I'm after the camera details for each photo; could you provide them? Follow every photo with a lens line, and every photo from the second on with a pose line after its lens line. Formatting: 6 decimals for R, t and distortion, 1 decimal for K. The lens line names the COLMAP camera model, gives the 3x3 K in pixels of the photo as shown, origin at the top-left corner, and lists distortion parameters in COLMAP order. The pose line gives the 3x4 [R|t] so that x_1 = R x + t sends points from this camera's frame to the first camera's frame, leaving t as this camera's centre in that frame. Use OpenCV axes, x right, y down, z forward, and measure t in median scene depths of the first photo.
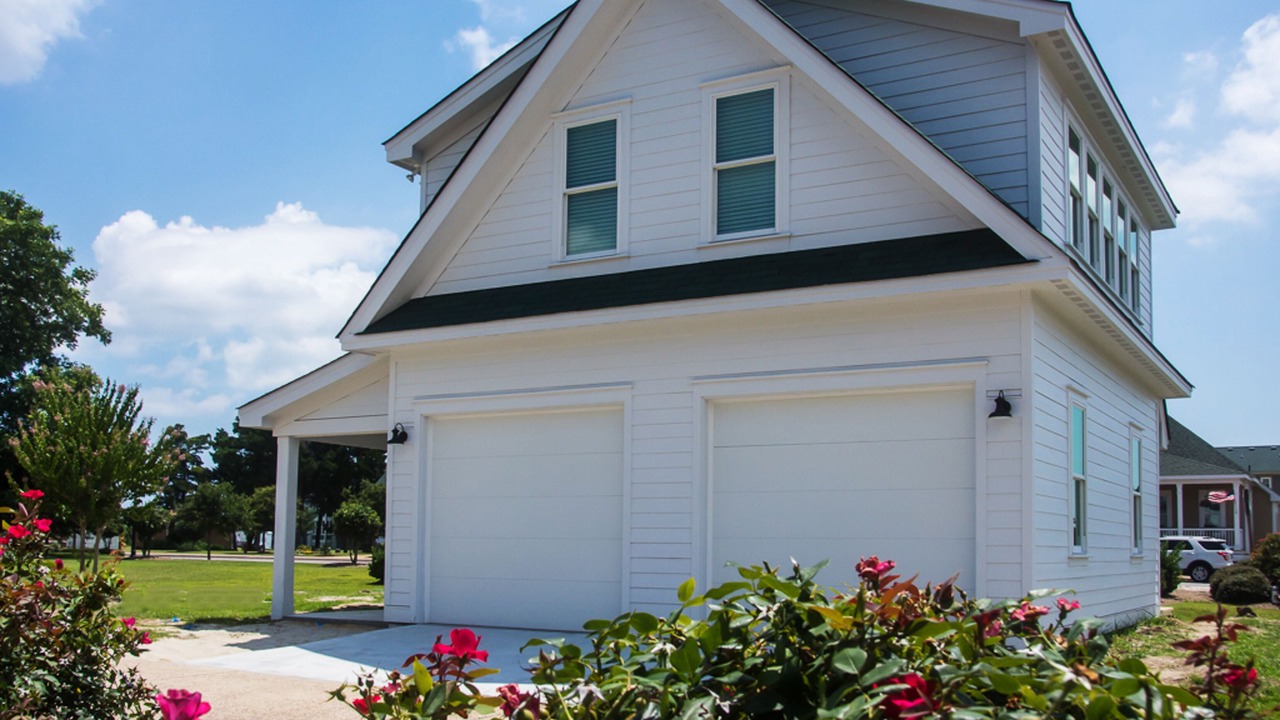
lens RADIAL K [[1247.1, 0, 641.1], [0, 1247.1, 364.0], [0, 0, 1]] dist [-0.004419, -0.005015]
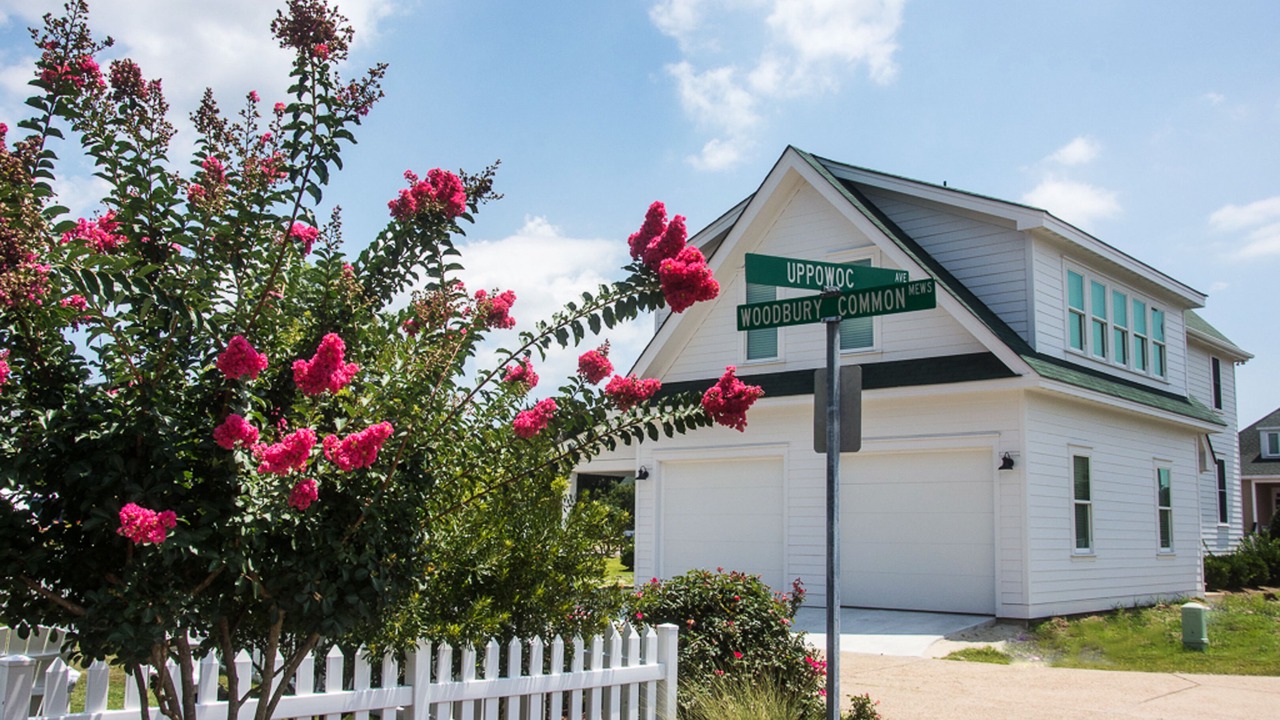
lens RADIAL K [[1247.1, 0, 641.1], [0, 1247.1, 364.0], [0, 0, 1]] dist [-0.004419, -0.005015]
pose [[0.981536, -0.024487, -0.189701, 0.099308], [0.026102, 0.999641, 0.006020, -0.087442], [0.189486, -0.010861, 0.981823, -0.511916]]
